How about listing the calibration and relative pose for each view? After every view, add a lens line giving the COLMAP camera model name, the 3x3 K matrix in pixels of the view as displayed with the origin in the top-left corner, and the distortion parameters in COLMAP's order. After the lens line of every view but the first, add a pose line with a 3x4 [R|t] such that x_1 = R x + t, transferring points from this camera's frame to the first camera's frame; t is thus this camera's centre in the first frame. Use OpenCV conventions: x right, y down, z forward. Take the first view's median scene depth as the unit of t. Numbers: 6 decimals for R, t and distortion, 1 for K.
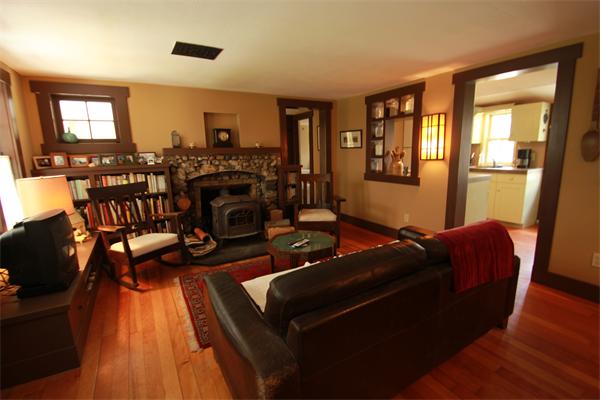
lens RADIAL K [[280.2, 0, 302.0], [0, 280.2, 201.3], [0, 0, 1]] dist [-0.002739, -0.001582]
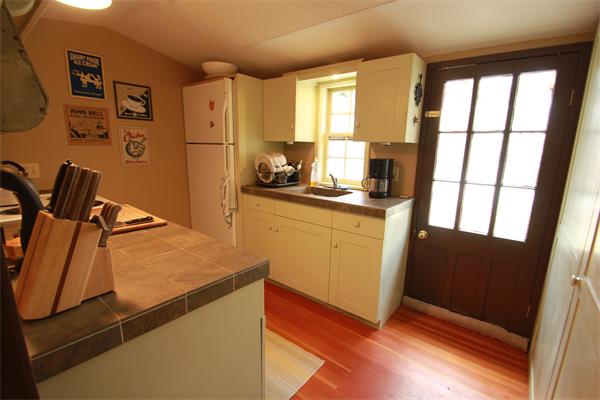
lens RADIAL K [[280.2, 0, 300.0], [0, 280.2, 197.7], [0, 0, 1]] dist [-0.002739, -0.001582]
pose [[0.933283, -0.010525, 0.358987, 0.491727], [0.011720, 0.999931, -0.001154, -0.120222], [-0.358950, 0.005284, 0.933342, 0.600953]]
